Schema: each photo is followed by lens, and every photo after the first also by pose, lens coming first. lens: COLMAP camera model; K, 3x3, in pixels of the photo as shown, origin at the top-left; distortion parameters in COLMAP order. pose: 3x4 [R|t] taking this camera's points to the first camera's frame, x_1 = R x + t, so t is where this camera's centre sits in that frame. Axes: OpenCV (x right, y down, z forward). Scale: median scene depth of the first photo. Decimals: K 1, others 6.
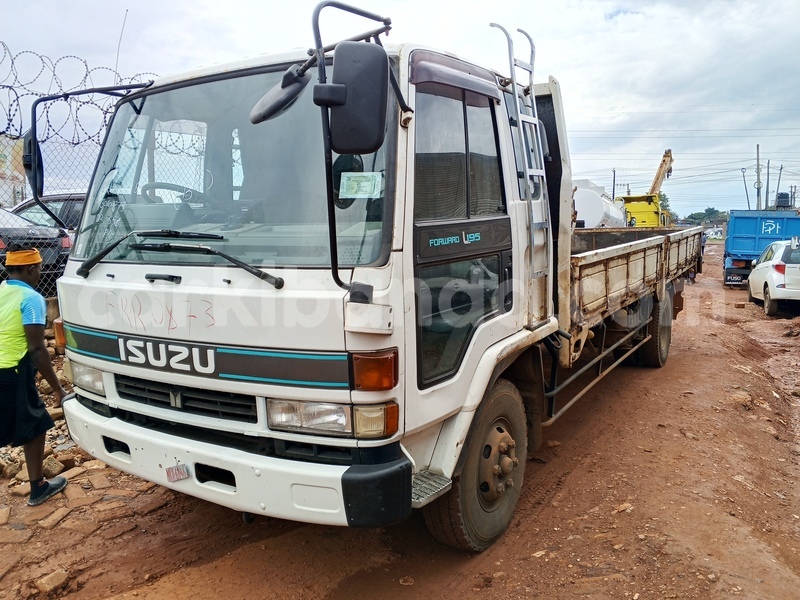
lens RADIAL K [[649.7, 0, 400.0], [0, 649.7, 300.0], [0, 0, 1]] dist [0.080259, -0.107127]
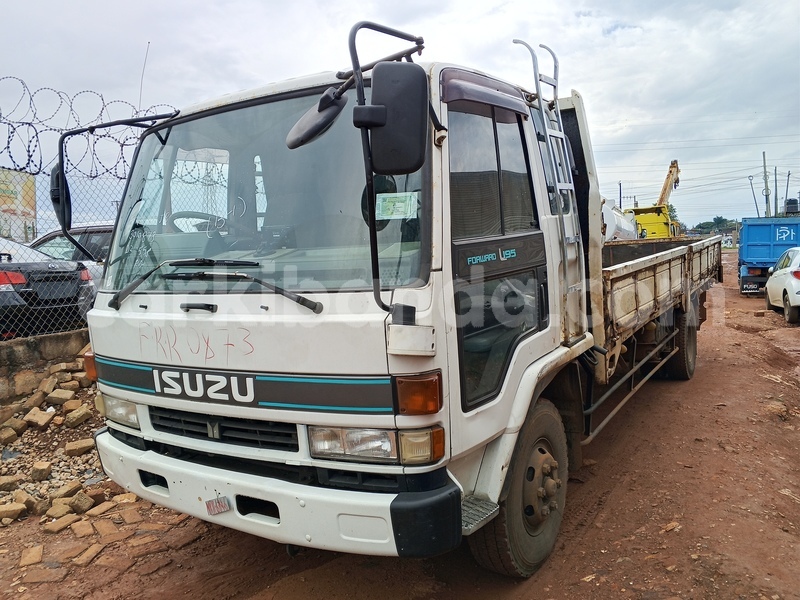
lens RADIAL K [[649.7, 0, 400.0], [0, 649.7, 300.0], [0, 0, 1]] dist [0.080259, -0.107127]
pose [[0.999254, -0.035981, -0.013995, -0.036404], [0.035530, 0.998879, -0.031284, -0.002122], [0.015105, 0.030763, 0.999413, 0.014716]]
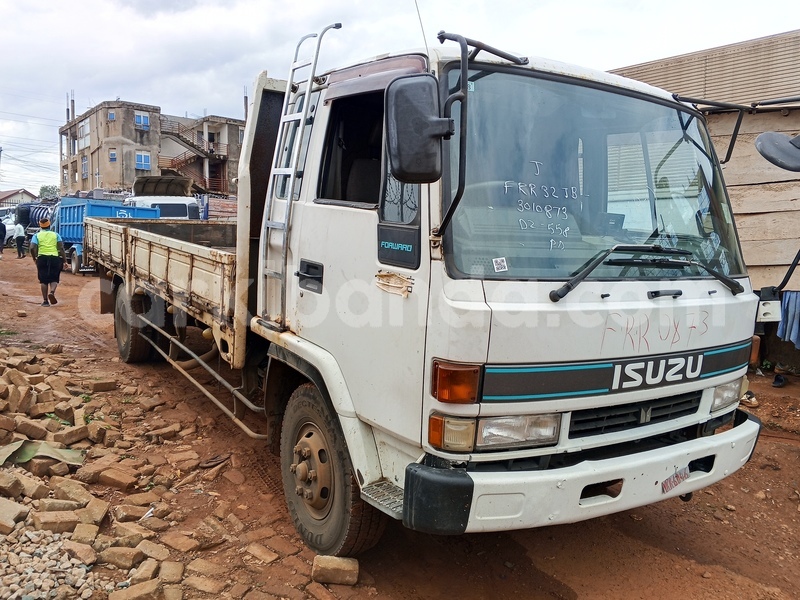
lens RADIAL K [[649.7, 0, 400.0], [0, 649.7, 300.0], [0, 0, 1]] dist [0.080259, -0.107127]
pose [[0.412221, -0.073759, 0.908093, -1.216102], [0.049092, 0.997068, 0.058701, -0.086668], [-0.909760, 0.020383, 0.414634, 0.809351]]
